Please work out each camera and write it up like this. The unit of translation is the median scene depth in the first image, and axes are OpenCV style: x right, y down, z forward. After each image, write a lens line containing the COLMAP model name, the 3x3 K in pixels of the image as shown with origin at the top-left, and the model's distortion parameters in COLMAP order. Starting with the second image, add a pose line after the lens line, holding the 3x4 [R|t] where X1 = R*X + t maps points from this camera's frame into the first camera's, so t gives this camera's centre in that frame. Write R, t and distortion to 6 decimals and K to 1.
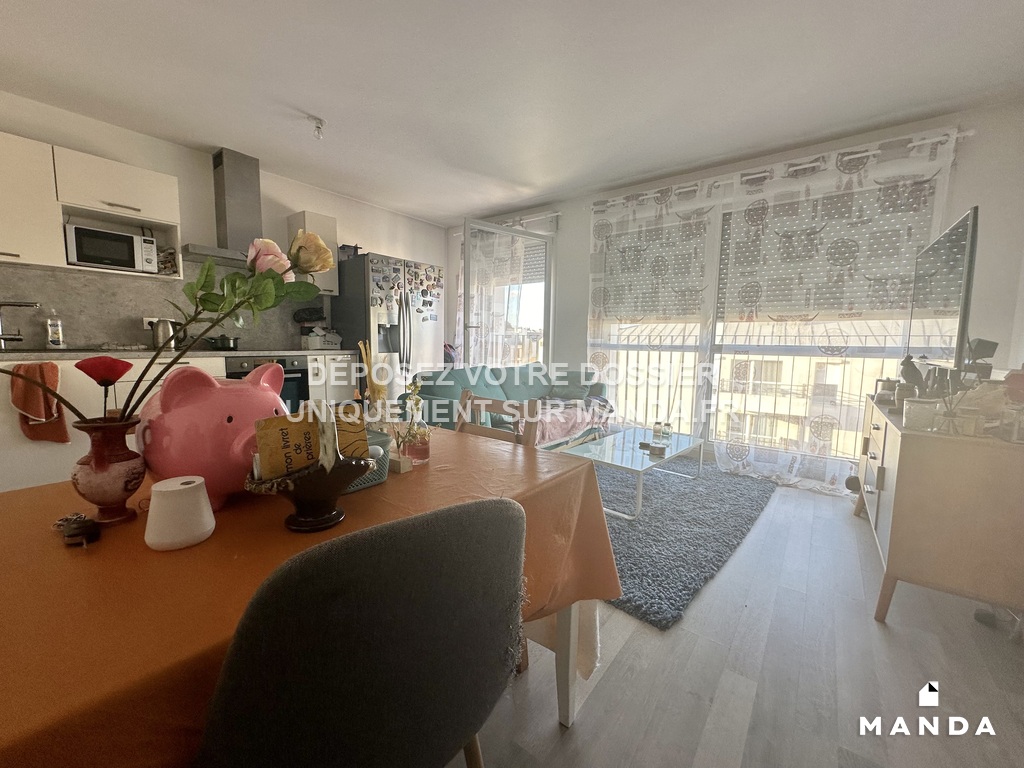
lens RADIAL K [[408.3, 0, 512.0], [0, 408.3, 384.0], [0, 0, 1]] dist [-0.002862, 0.000150]
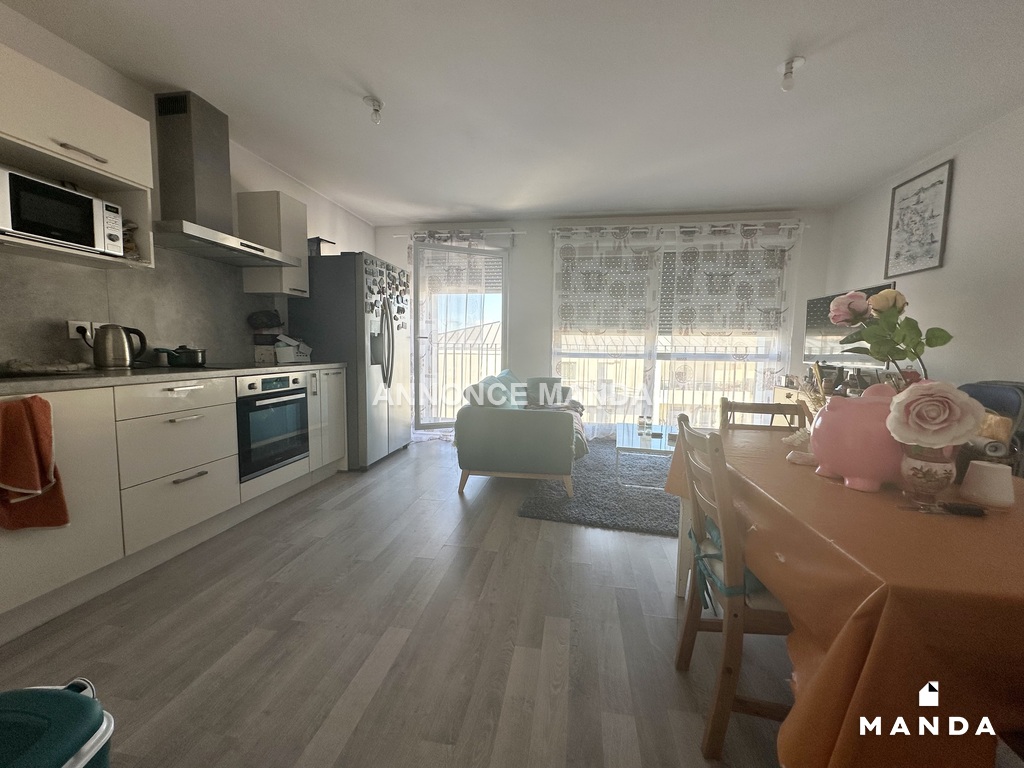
lens RADIAL K [[408.3, 0, 512.0], [0, 408.3, 384.0], [0, 0, 1]] dist [-0.002862, 0.000150]
pose [[0.878547, -0.045772, 0.475457, -0.566879], [0.049864, 0.998748, 0.004011, -0.027866], [-0.475045, 0.020184, 0.879730, 0.089890]]
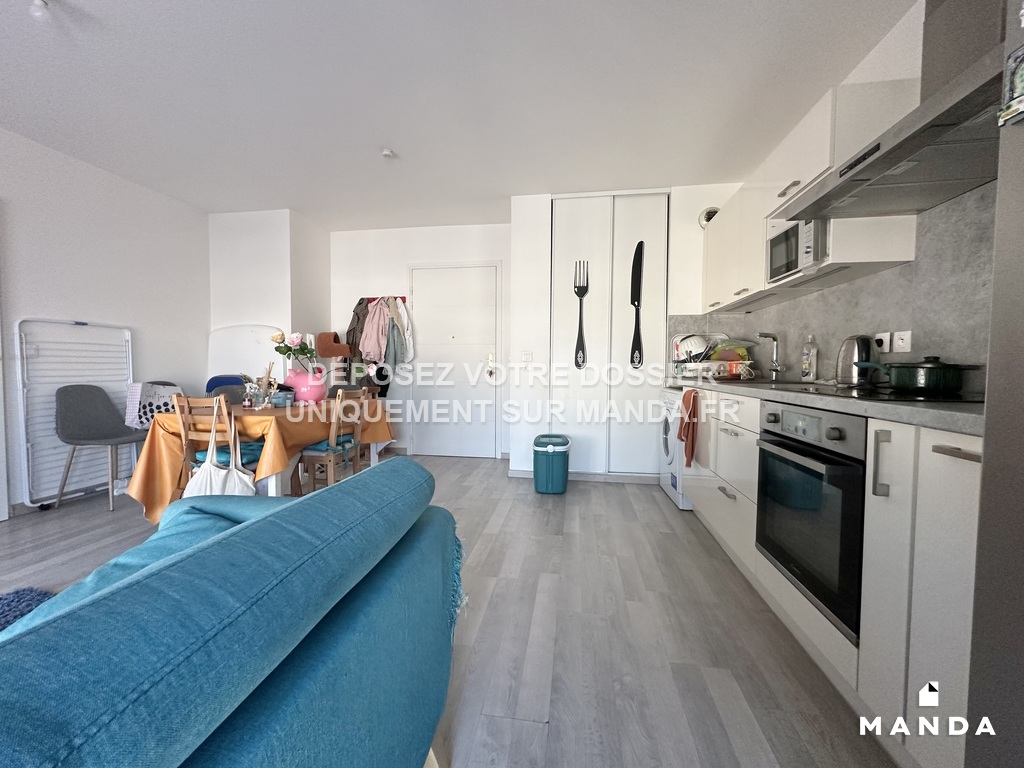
lens RADIAL K [[408.3, 0, 512.0], [0, 408.3, 384.0], [0, 0, 1]] dist [-0.002862, 0.000150]
pose [[-0.875292, -0.002004, -0.483590, -0.135945], [-0.070372, 0.989875, 0.123272, -0.119329], [0.478447, 0.141931, -0.866570, 1.211868]]
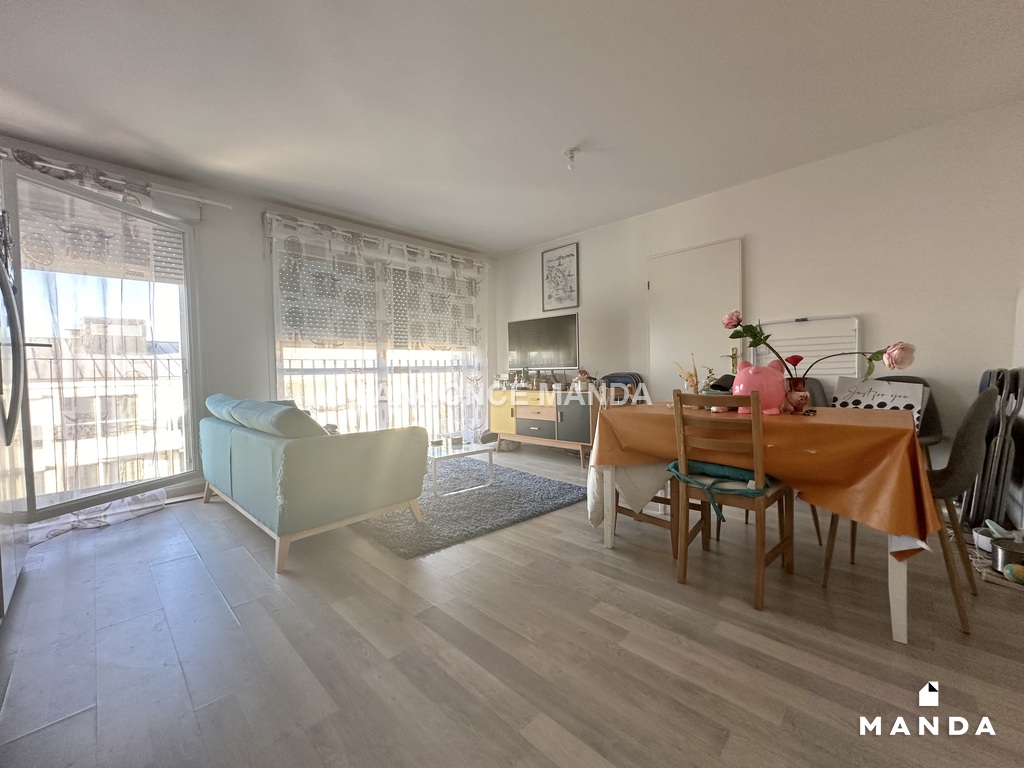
lens RADIAL K [[407.7, 0, 512.0], [0, 407.7, 384.0], [0, 0, 1]] dist [0.001764, 0.000177]
pose [[0.113875, -0.054261, 0.992012, -0.795278], [0.127388, 0.991063, 0.039586, -0.046986], [-0.985294, 0.121862, 0.119769, 0.513573]]
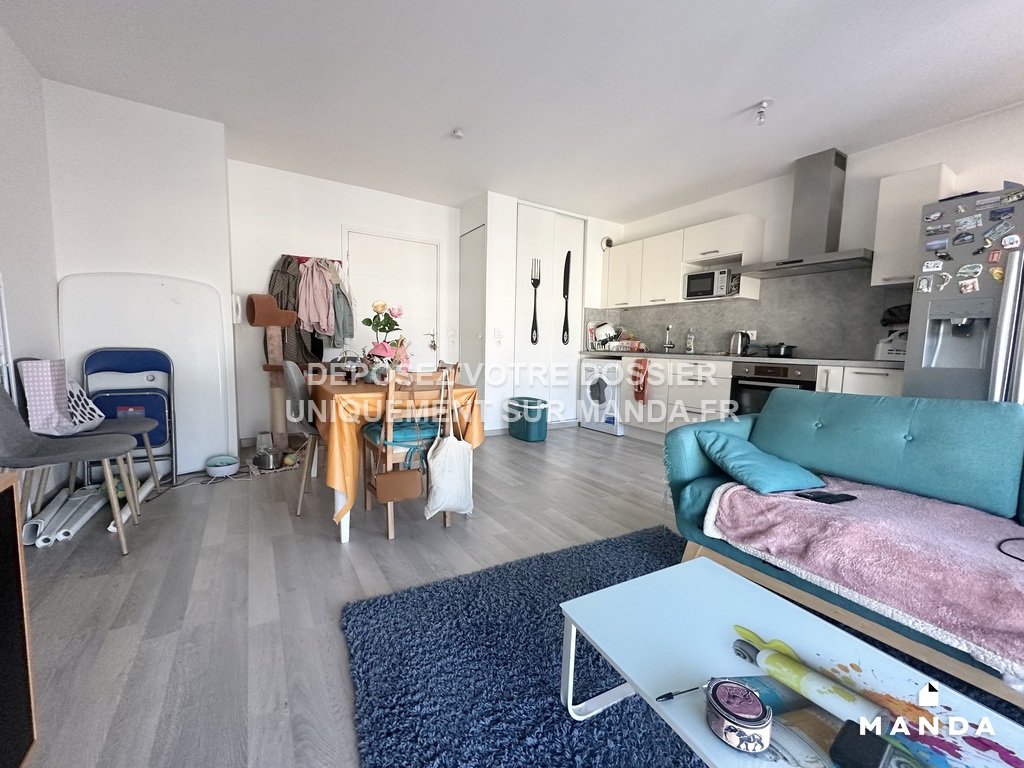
lens RADIAL K [[408.3, 0, 512.0], [0, 408.3, 384.0], [0, 0, 1]] dist [-0.002862, 0.000150]
pose [[-0.339918, 0.068634, -0.937947, 0.526013], [-0.122849, 0.985547, 0.116639, -0.057561], [0.932397, 0.154874, -0.326574, 0.747425]]
